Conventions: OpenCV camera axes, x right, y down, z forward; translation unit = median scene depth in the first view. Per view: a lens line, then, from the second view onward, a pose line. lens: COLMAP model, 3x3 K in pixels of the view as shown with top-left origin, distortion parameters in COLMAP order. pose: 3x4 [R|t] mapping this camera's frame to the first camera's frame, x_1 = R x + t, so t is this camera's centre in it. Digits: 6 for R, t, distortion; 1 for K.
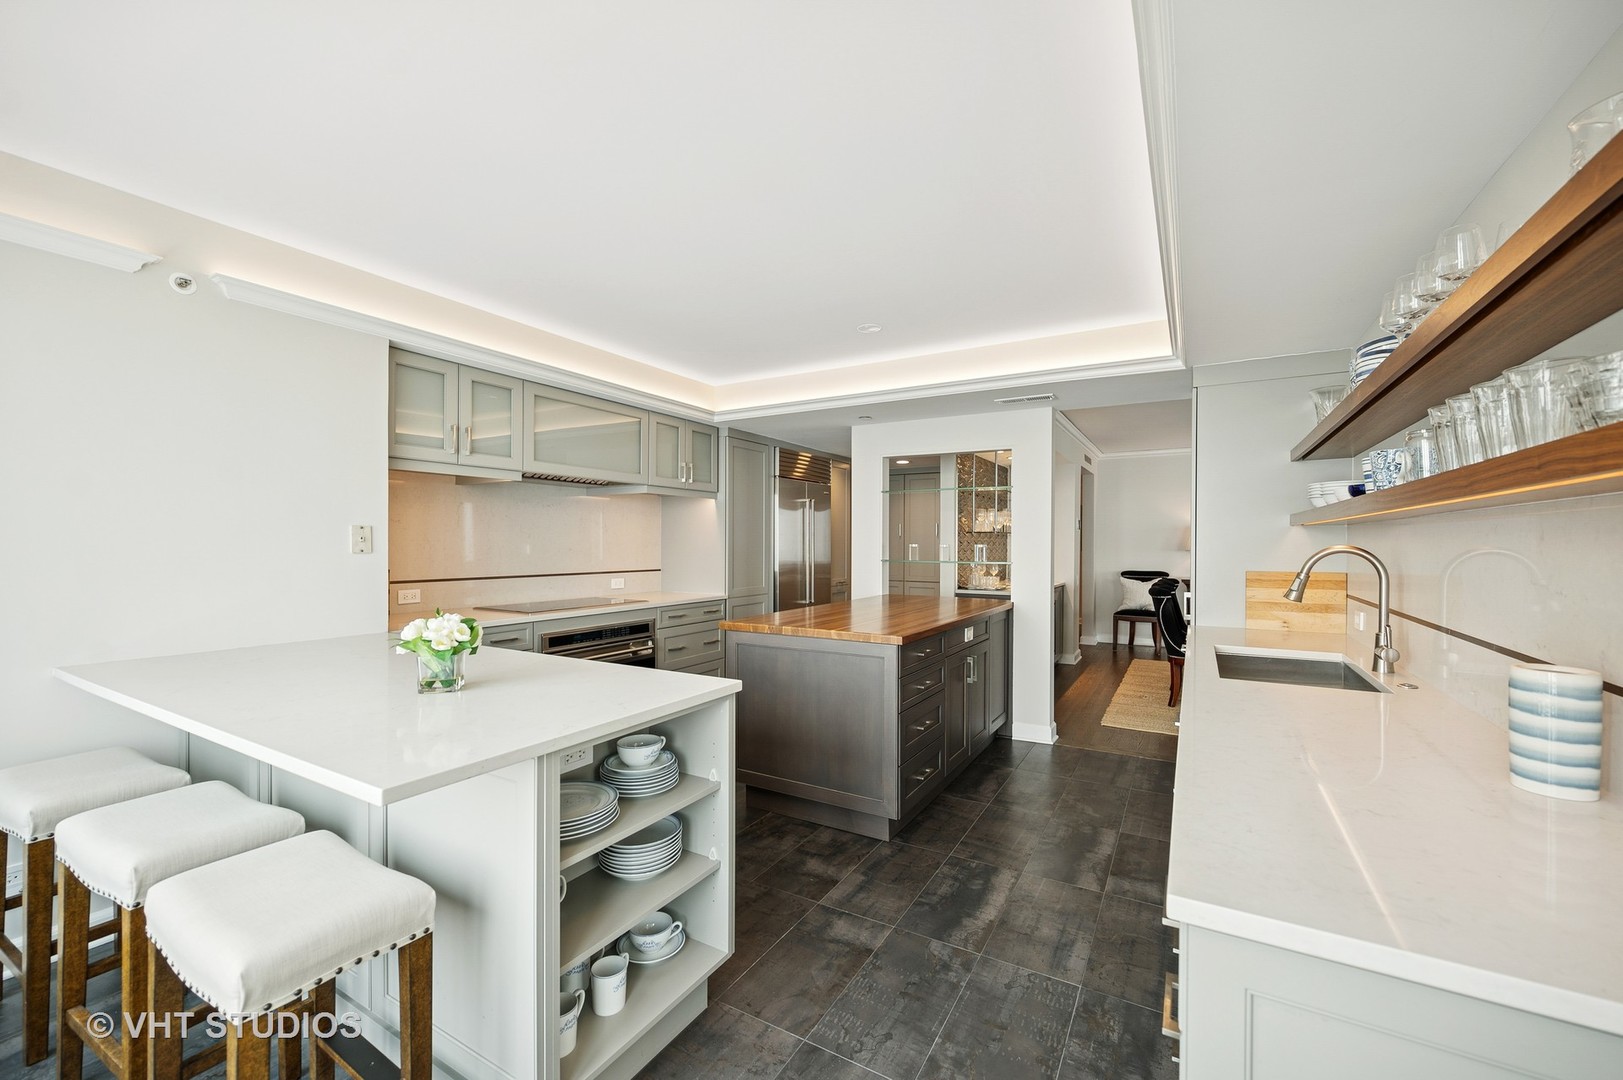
lens RADIAL K [[649.6, 0, 812.6], [0, 649.6, 547.4], [0, 0, 1]] dist [0.000715, 0.000077]
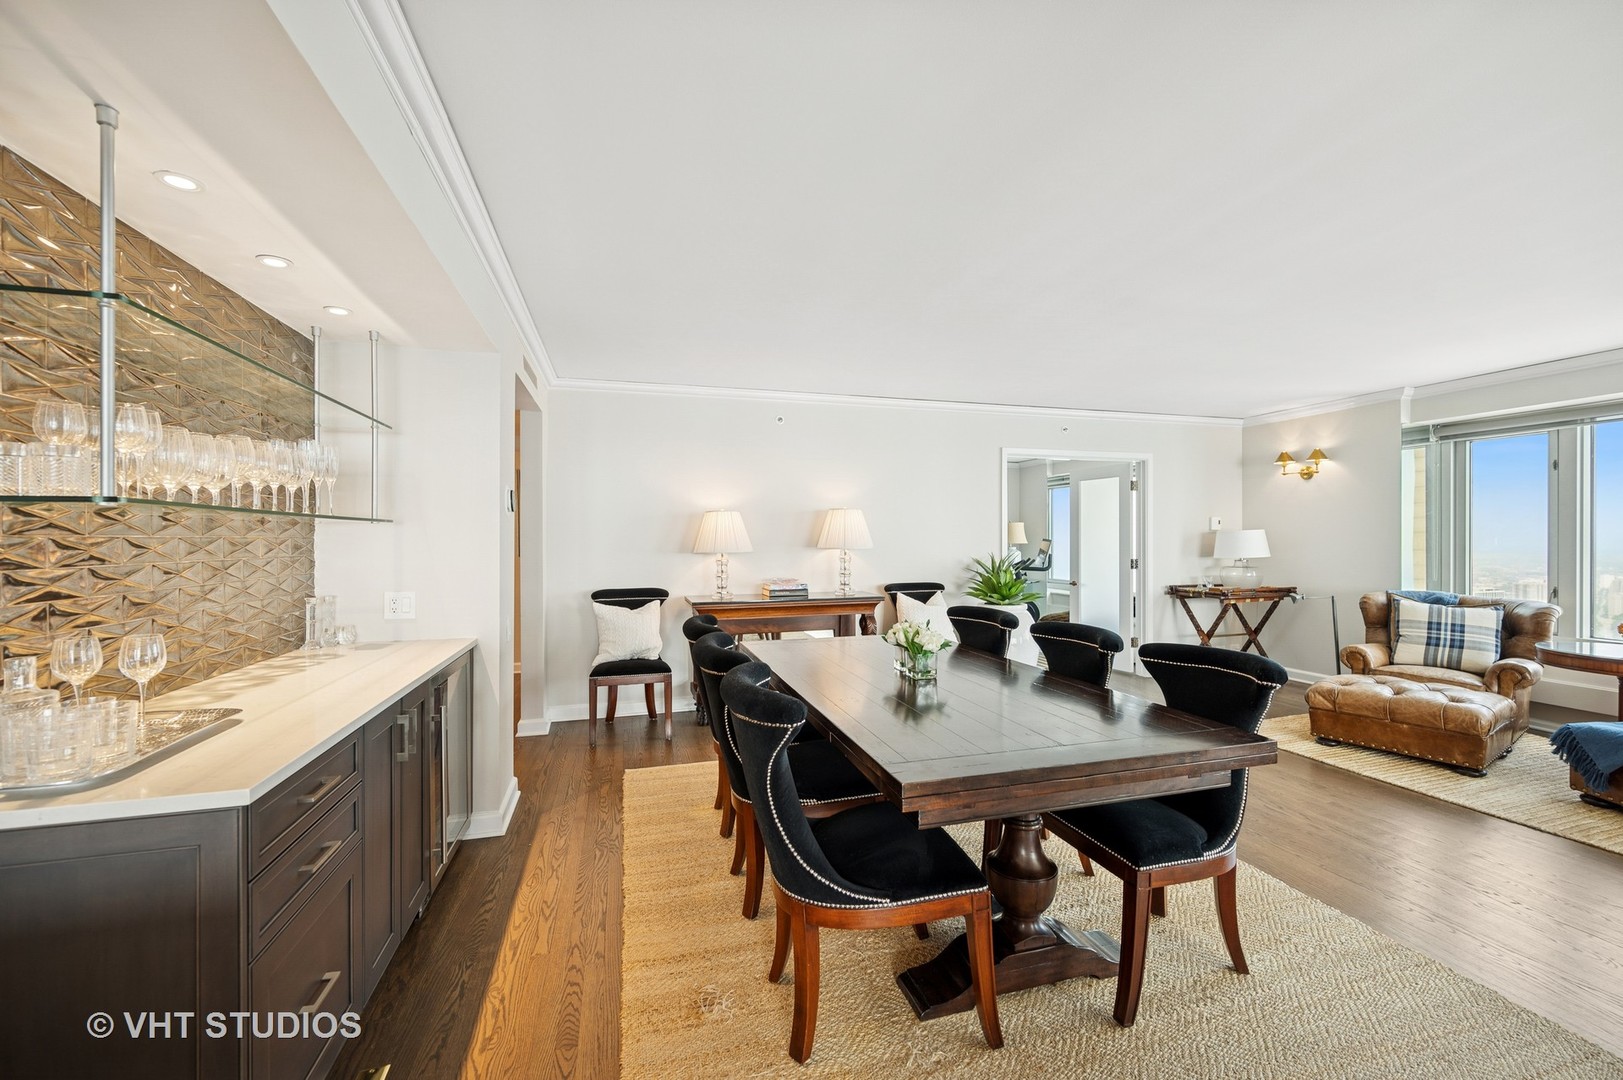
lens RADIAL K [[649.6, 0, 812.6], [0, 649.6, 547.4], [0, 0, 1]] dist [0.000715, 0.000077]
pose [[0.693753, -0.015315, 0.720051, 0.245364], [0.009282, 0.999881, 0.012323, -0.007497], [-0.720154, -0.001866, 0.693812, 0.571319]]
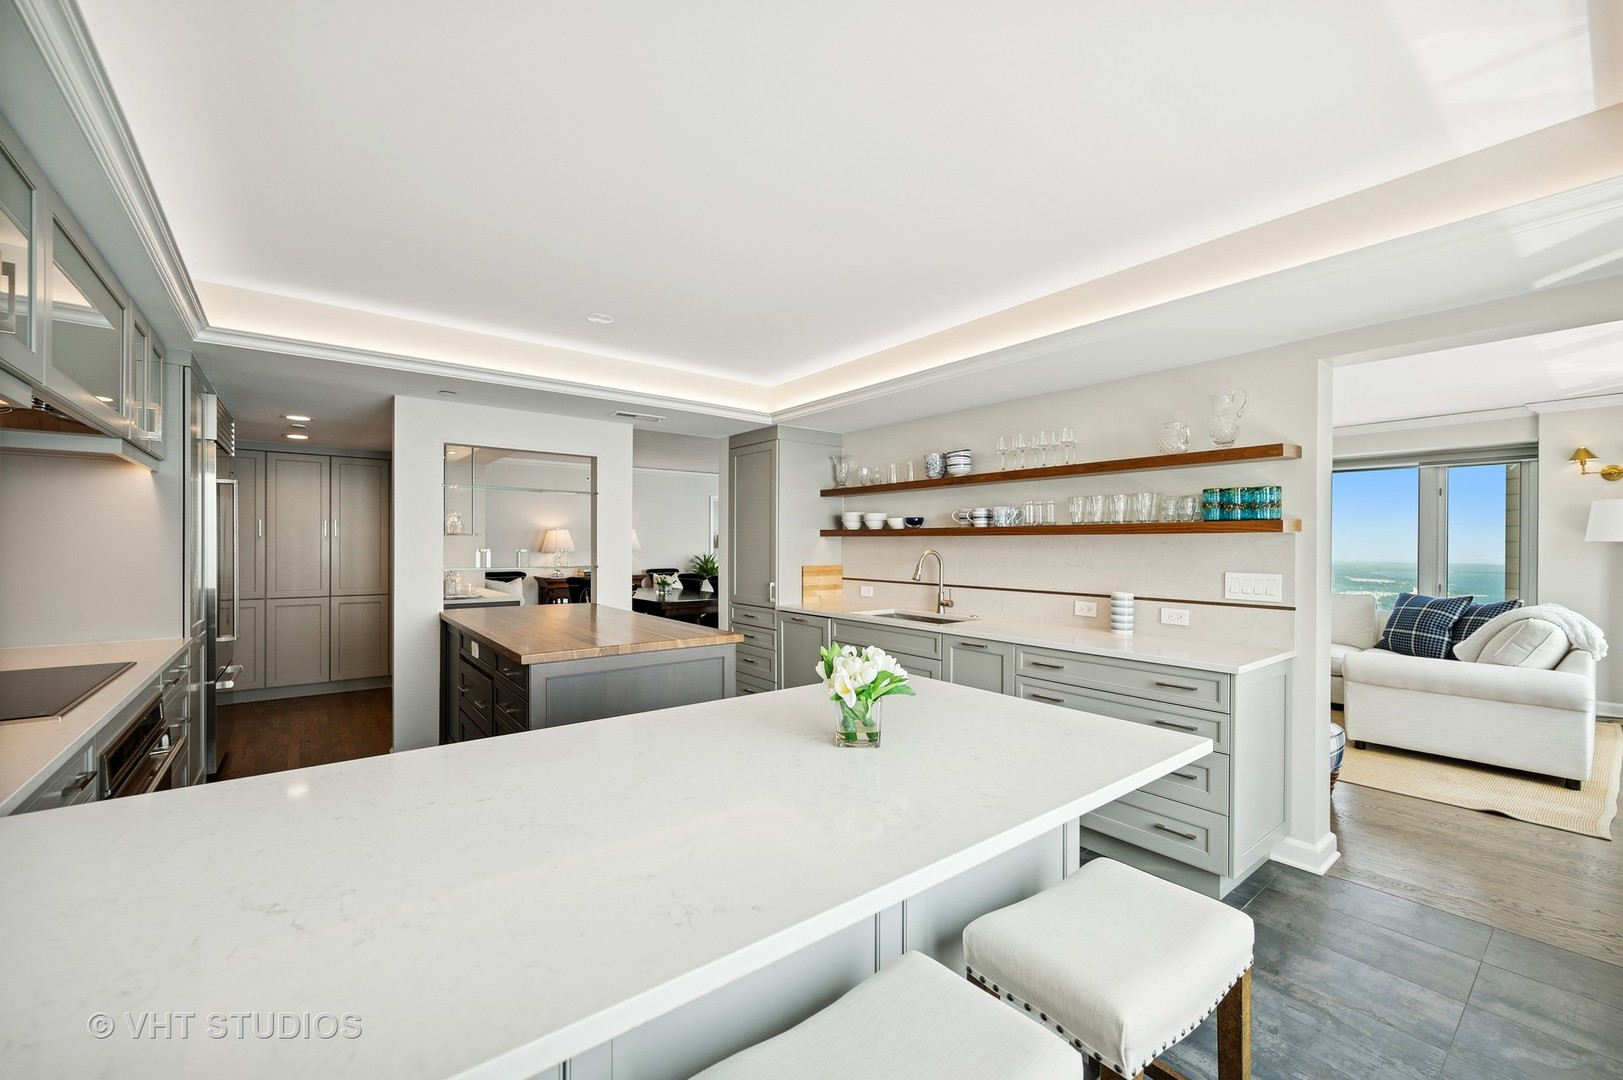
lens RADIAL K [[649.6, 0, 812.6], [0, 649.6, 547.4], [0, 0, 1]] dist [0.000715, 0.000077]
pose [[0.367558, -0.006401, 0.929978, -0.326465], [0.004719, 0.999976, 0.005018, -0.006768], [-0.929988, 0.002544, 0.367580, 0.184919]]
